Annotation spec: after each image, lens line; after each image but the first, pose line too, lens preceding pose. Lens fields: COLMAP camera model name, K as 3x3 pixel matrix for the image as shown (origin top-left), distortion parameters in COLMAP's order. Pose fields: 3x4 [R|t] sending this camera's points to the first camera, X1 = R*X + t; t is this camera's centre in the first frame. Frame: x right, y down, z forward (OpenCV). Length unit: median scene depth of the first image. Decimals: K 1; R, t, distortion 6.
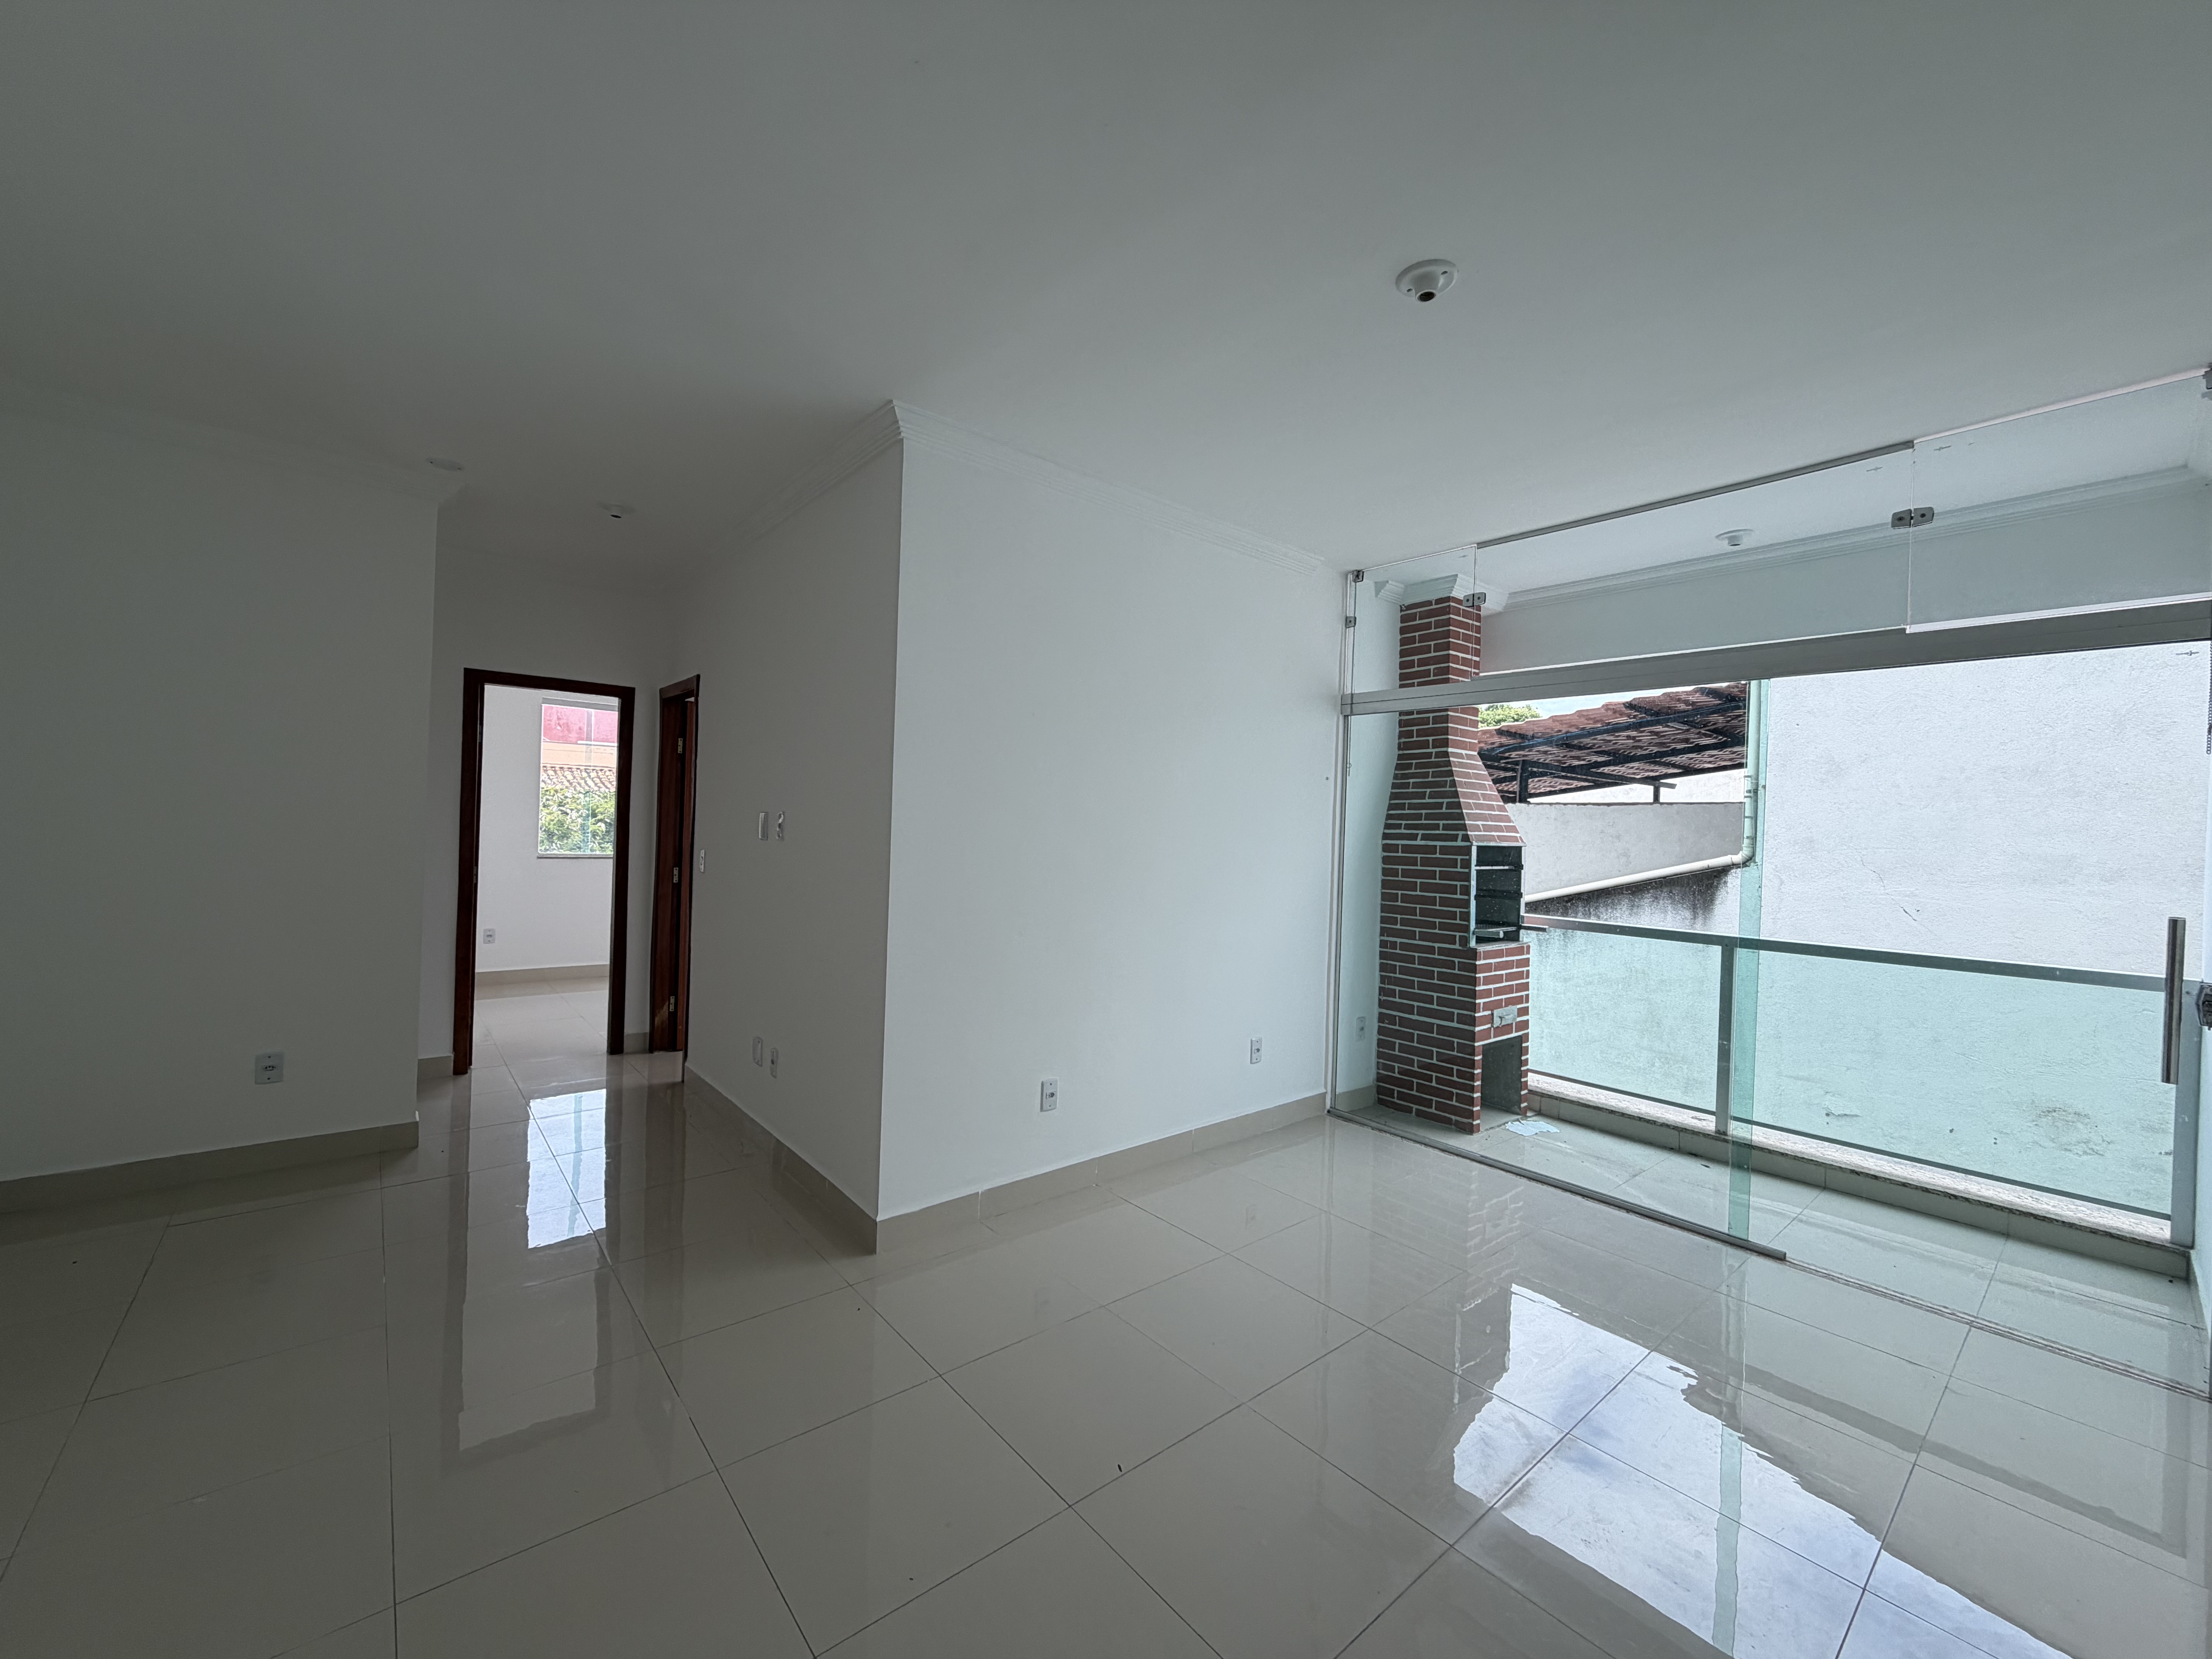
lens RADIAL K [[879.6, 0, 1103.0], [0, 879.6, 839.3], [0, 0, 1]] dist [-0.001467, 0.000673]
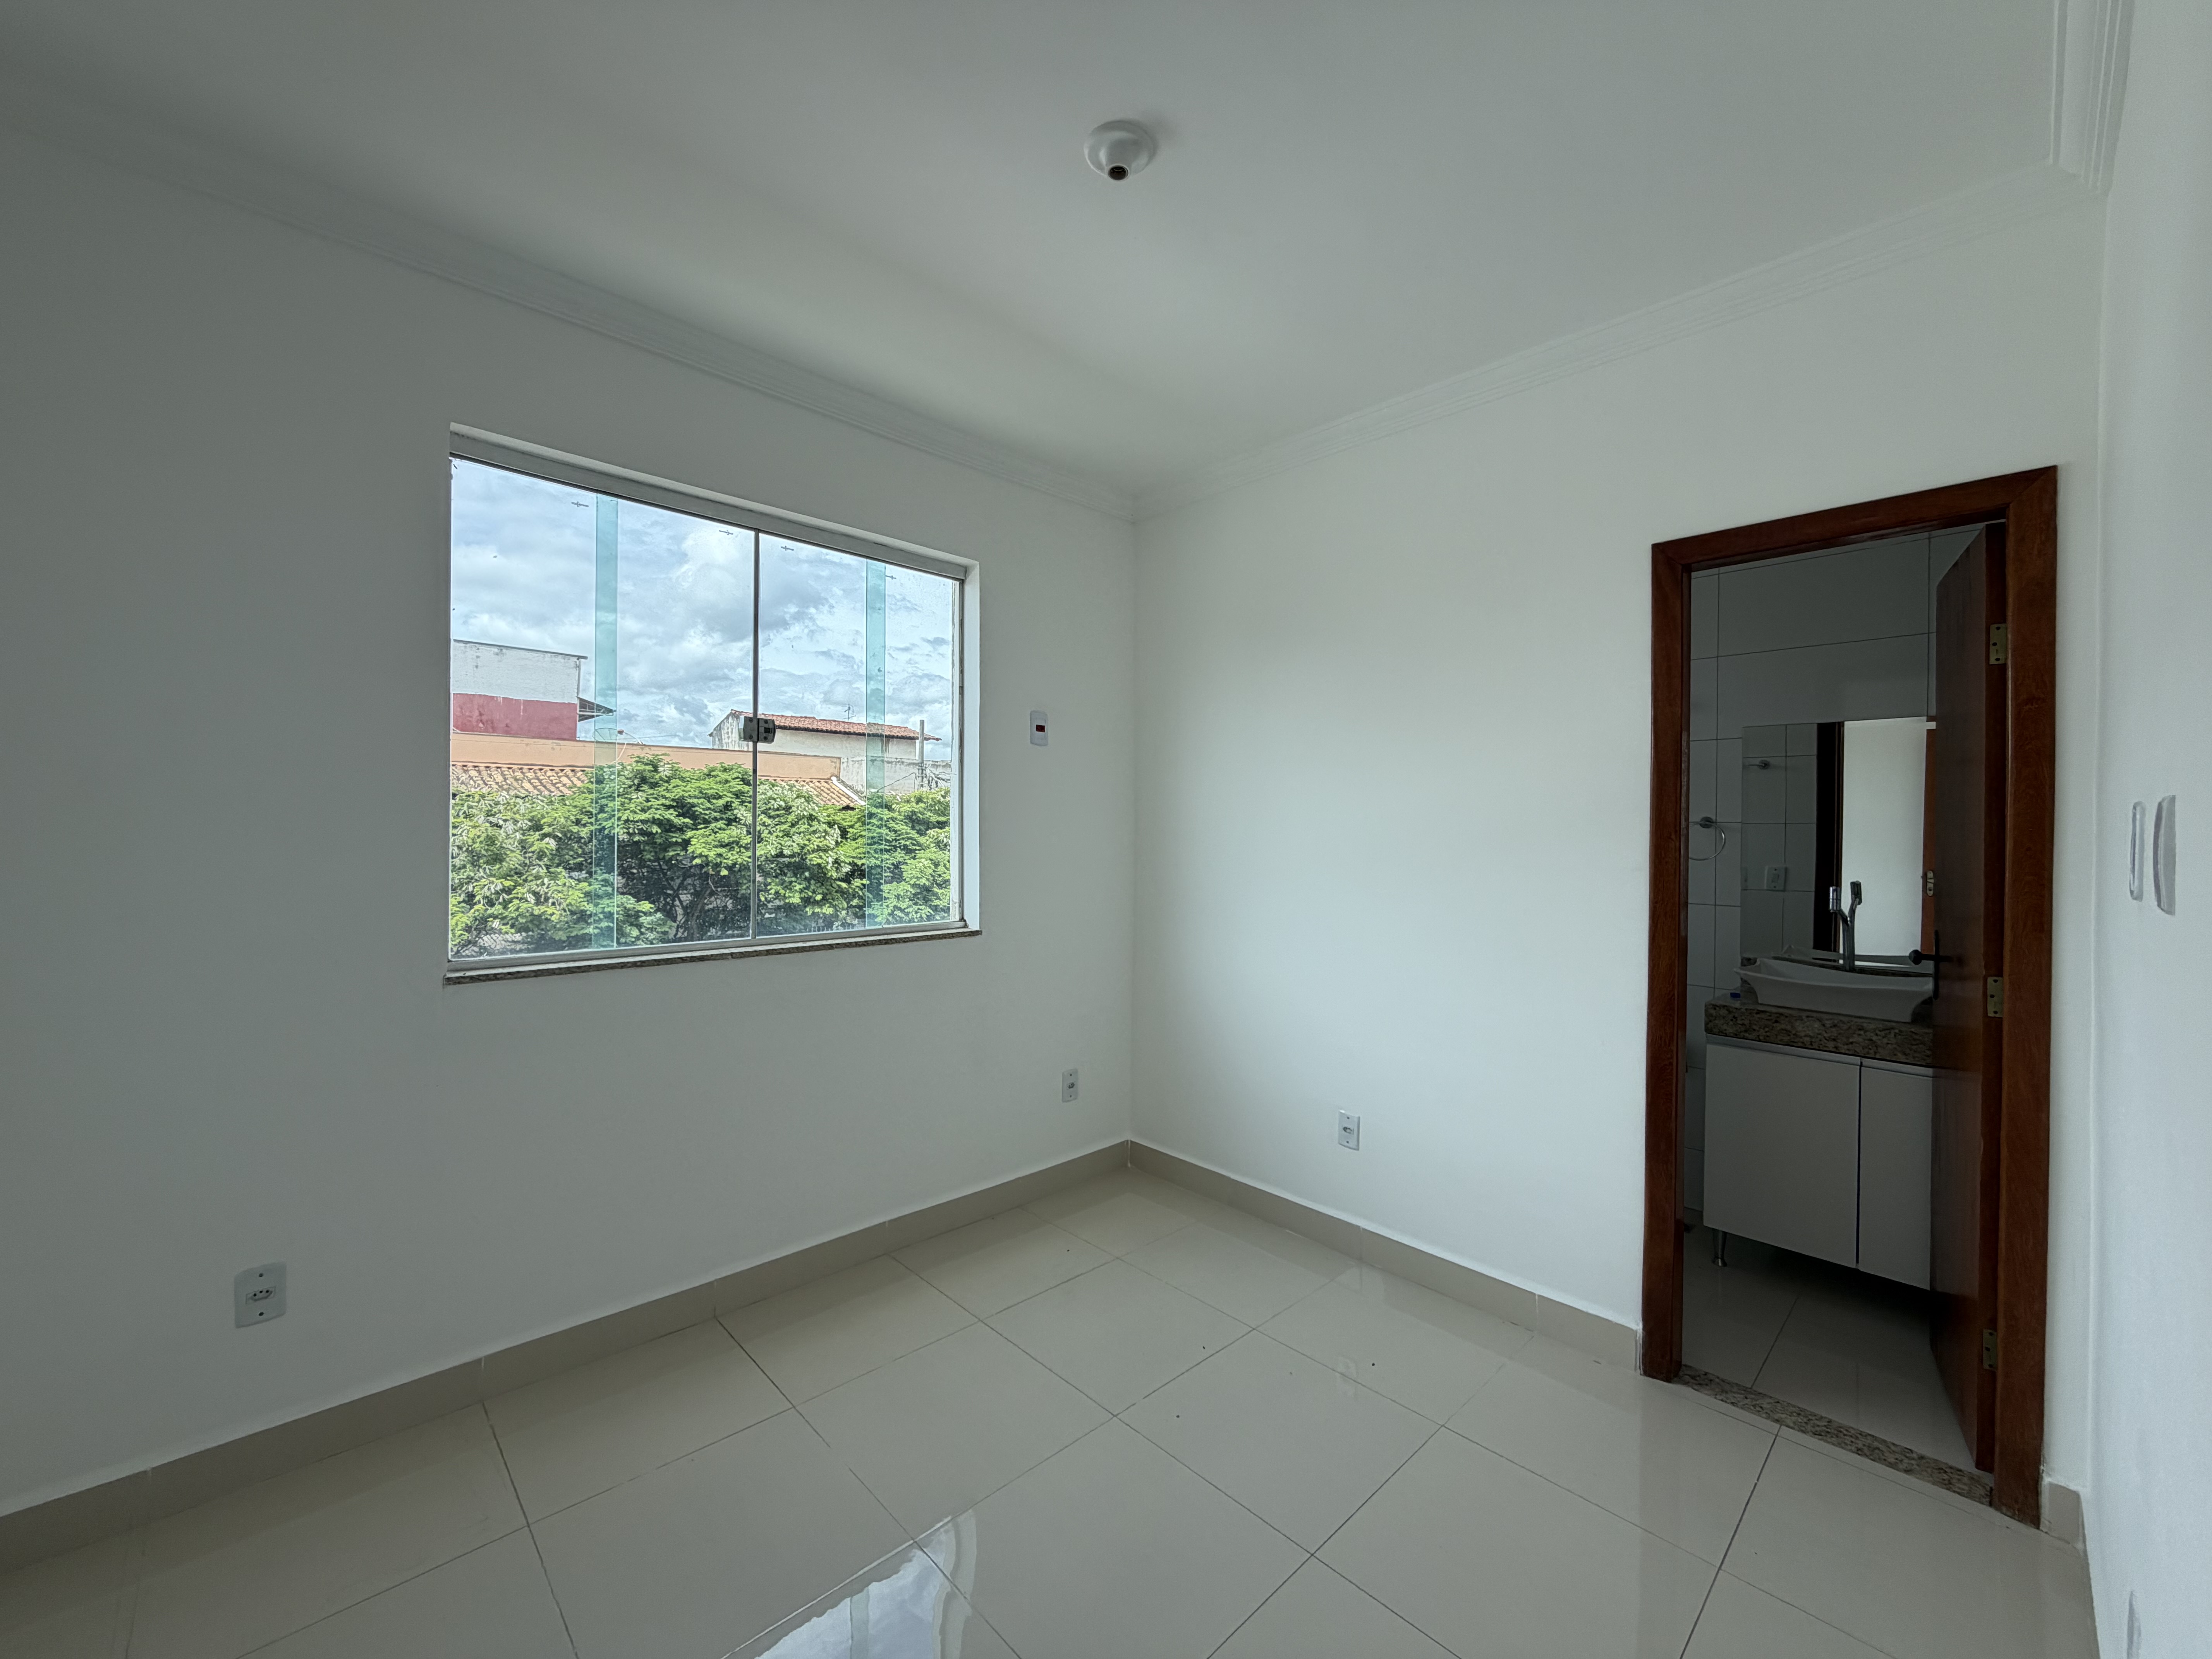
lens RADIAL K [[879.6, 0, 1110.9], [0, 879.6, 826.1], [0, 0, 1]] dist [-0.001467, 0.000673]
pose [[0.997346, -0.020465, 0.069870, -0.689304], [0.021370, 0.999697, -0.012225, -0.041980], [-0.069599, 0.013685, 0.997481, 1.064567]]
